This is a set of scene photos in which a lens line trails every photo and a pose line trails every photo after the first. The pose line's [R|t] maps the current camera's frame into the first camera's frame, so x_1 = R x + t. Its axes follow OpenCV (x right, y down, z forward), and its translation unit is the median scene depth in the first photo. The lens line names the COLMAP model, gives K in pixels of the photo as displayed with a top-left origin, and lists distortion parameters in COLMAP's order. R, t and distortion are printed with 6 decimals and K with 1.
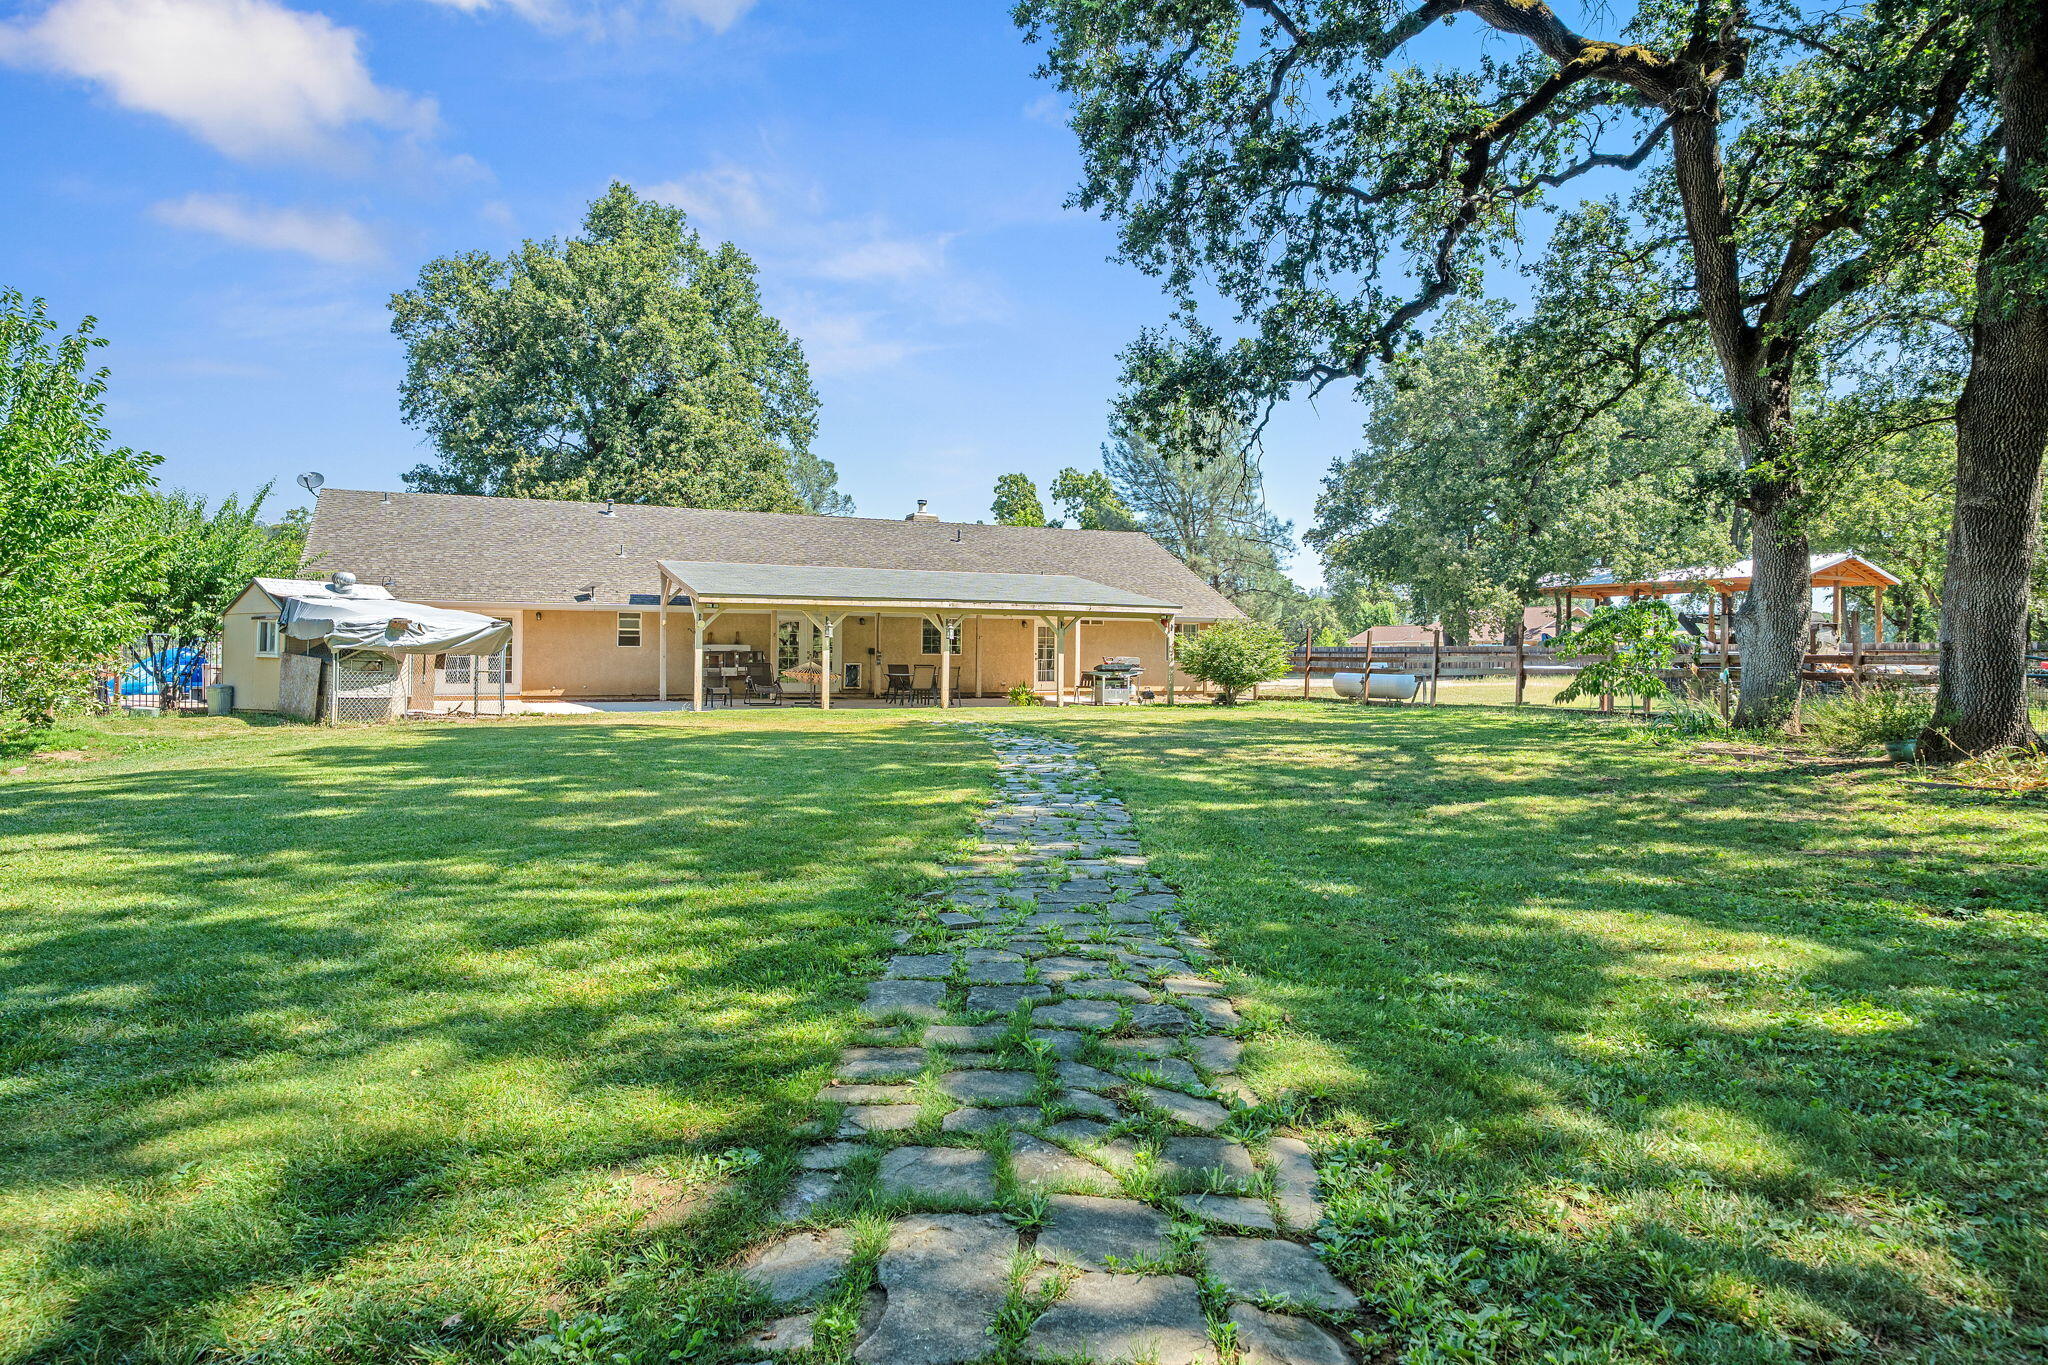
lens RADIAL K [[1295.1, 0, 977.6], [0, 1295.1, 651.9], [0, 0, 1]] dist [-0.000108, -0.000132]
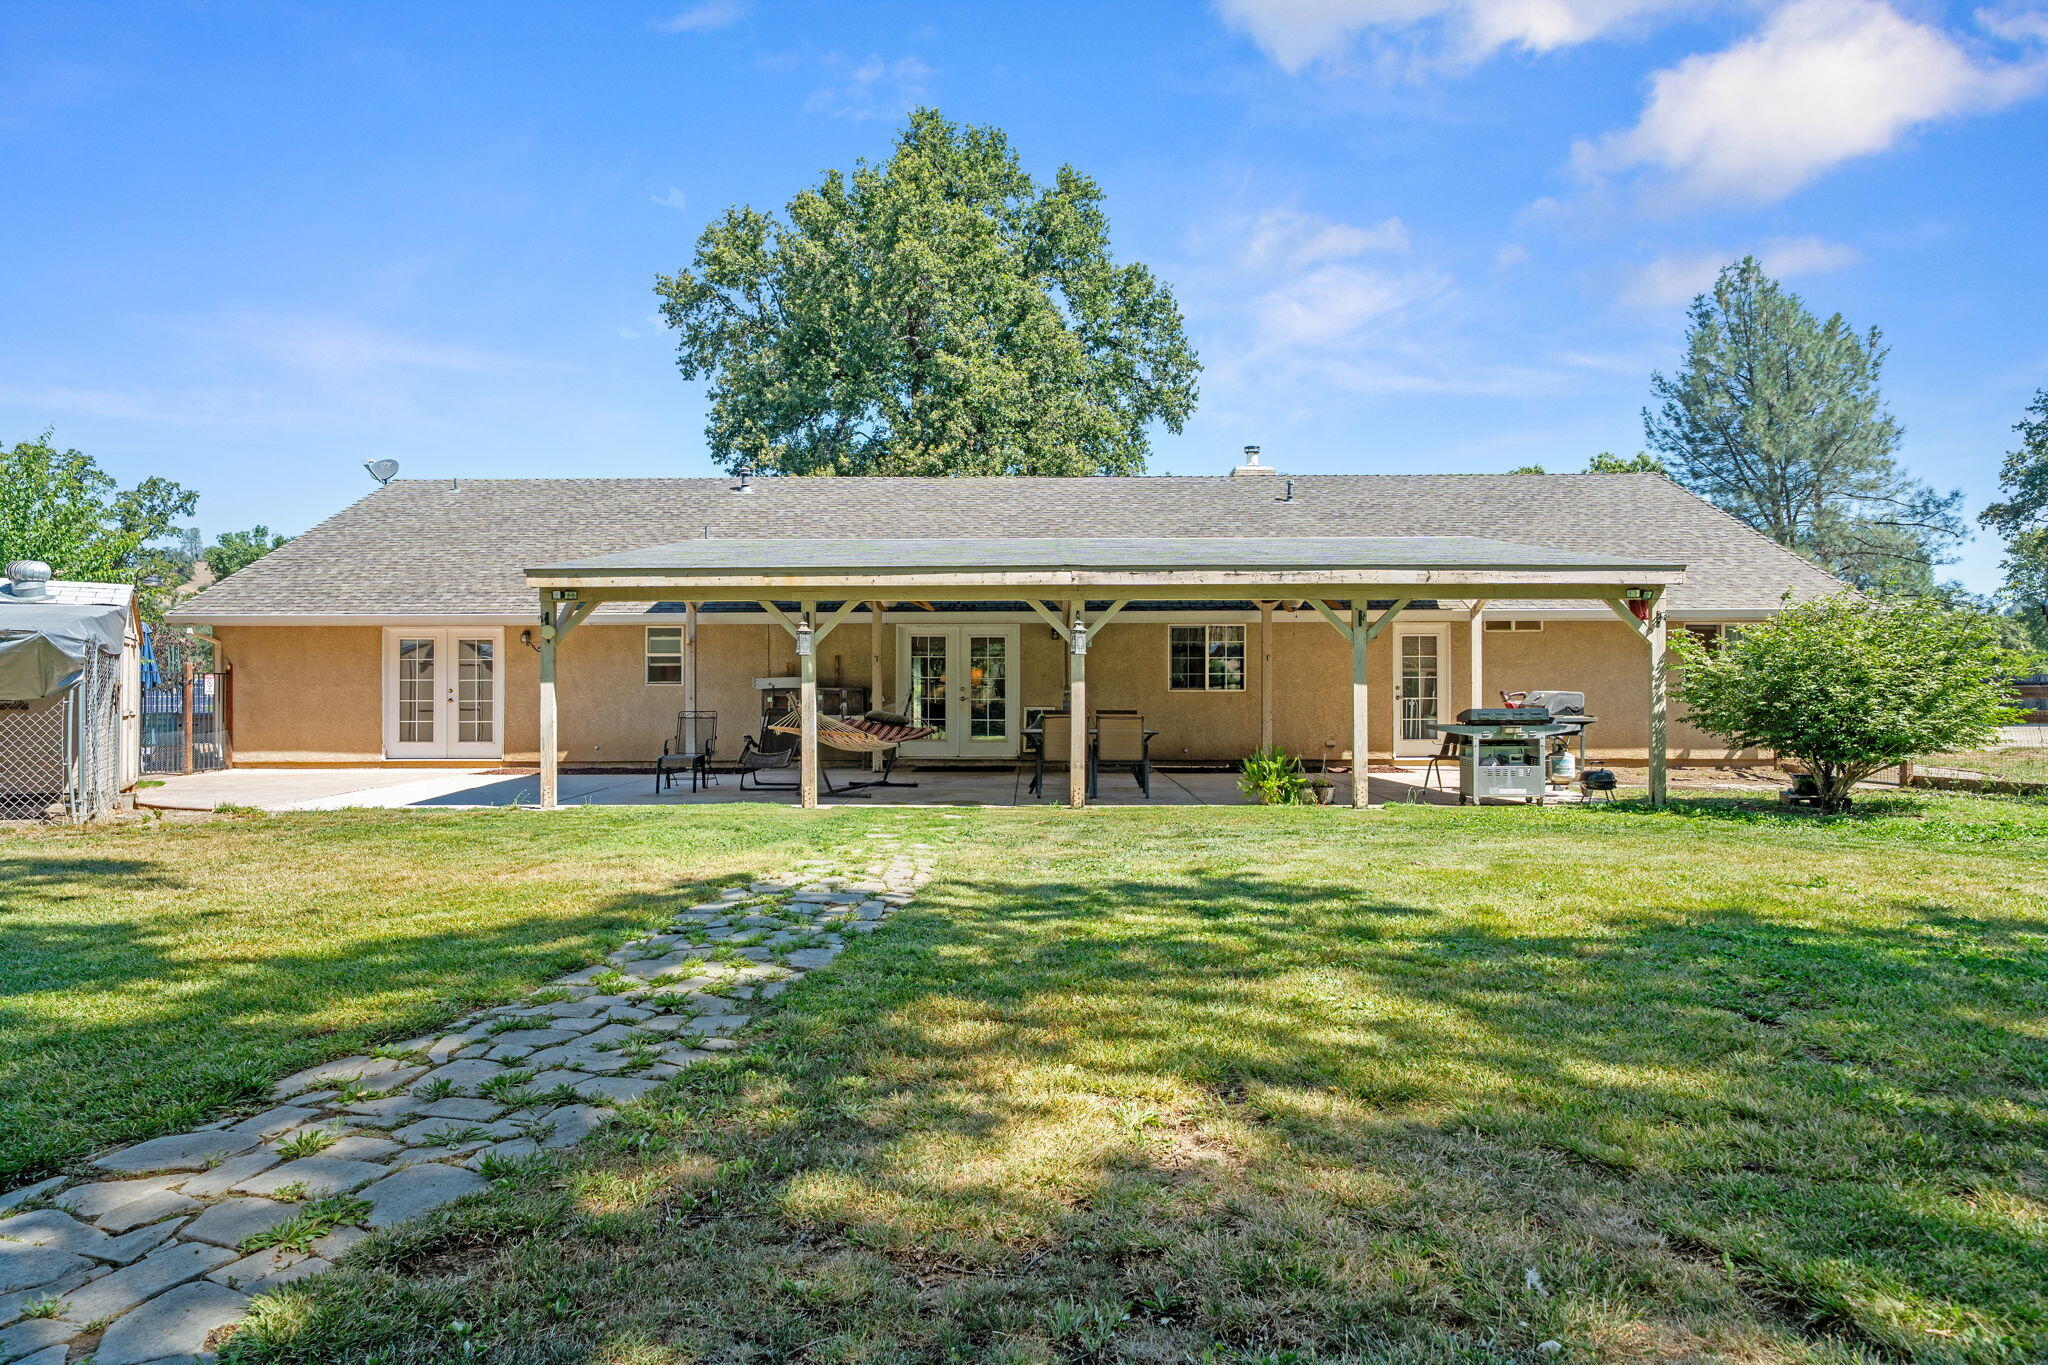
lens RADIAL K [[1208.5, 0, 1000.2], [0, 1208.5, 691.8], [0, 0, 1]] dist [0.004451, -0.000243]
pose [[0.911241, -0.010369, -0.411743, 0.097987], [0.009848, 0.999946, -0.003388, 0.003121], [0.411756, -0.000968, 0.911294, 0.468601]]
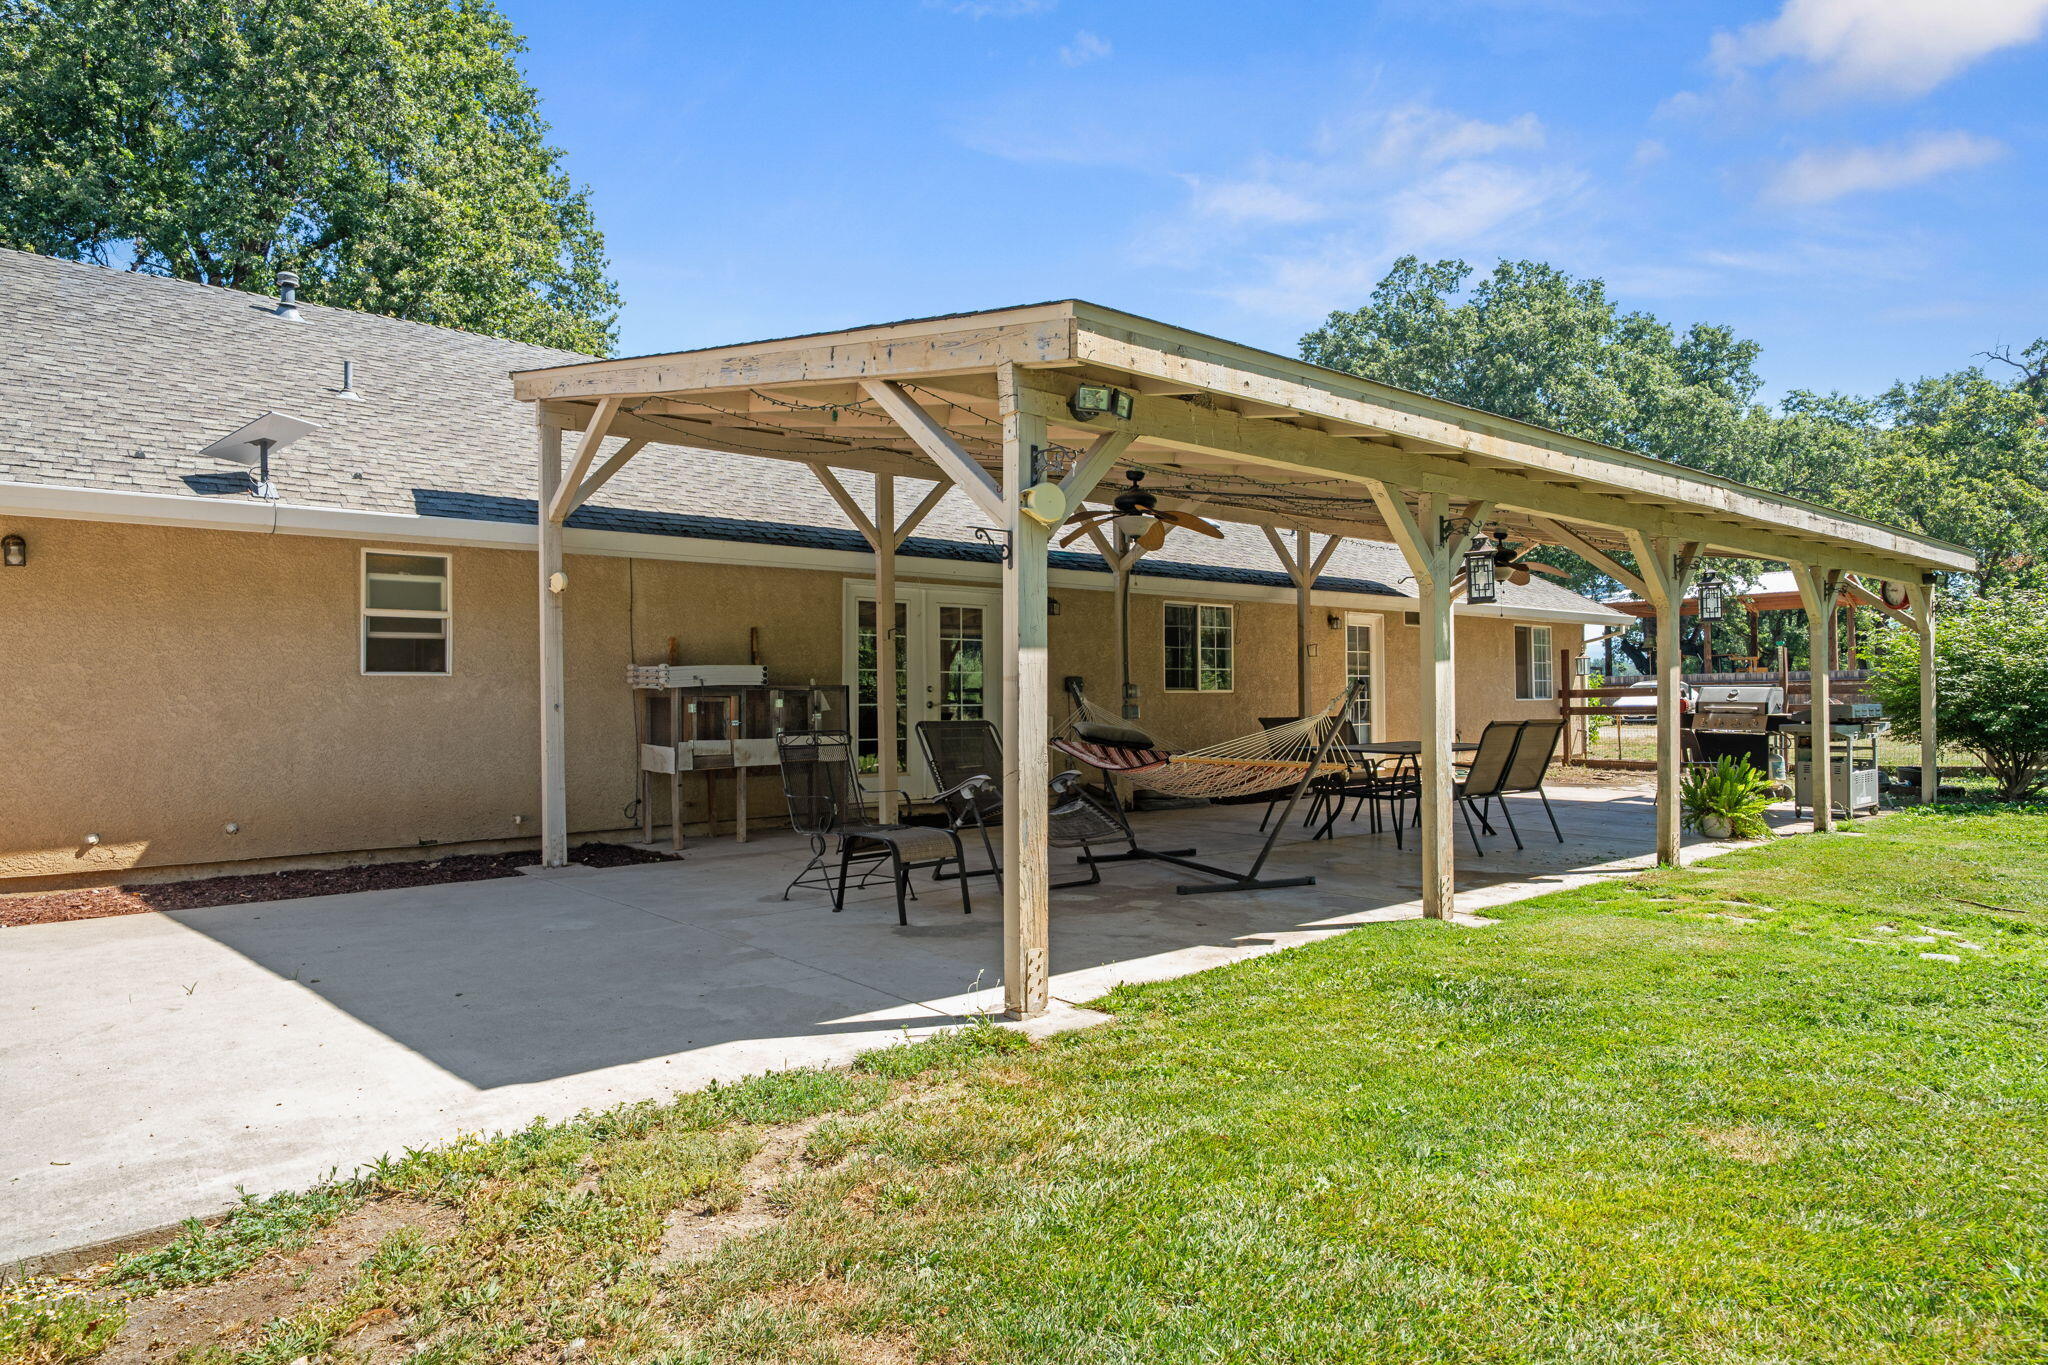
lens RADIAL K [[1208.5, 0, 1000.2], [0, 1208.5, 691.8], [0, 0, 1]] dist [0.004451, -0.000243]
pose [[0.954377, -0.014693, 0.298242, -0.193700], [0.016765, 0.999850, -0.004392, 0.002638], [-0.298133, 0.009192, 0.954480, 0.612066]]
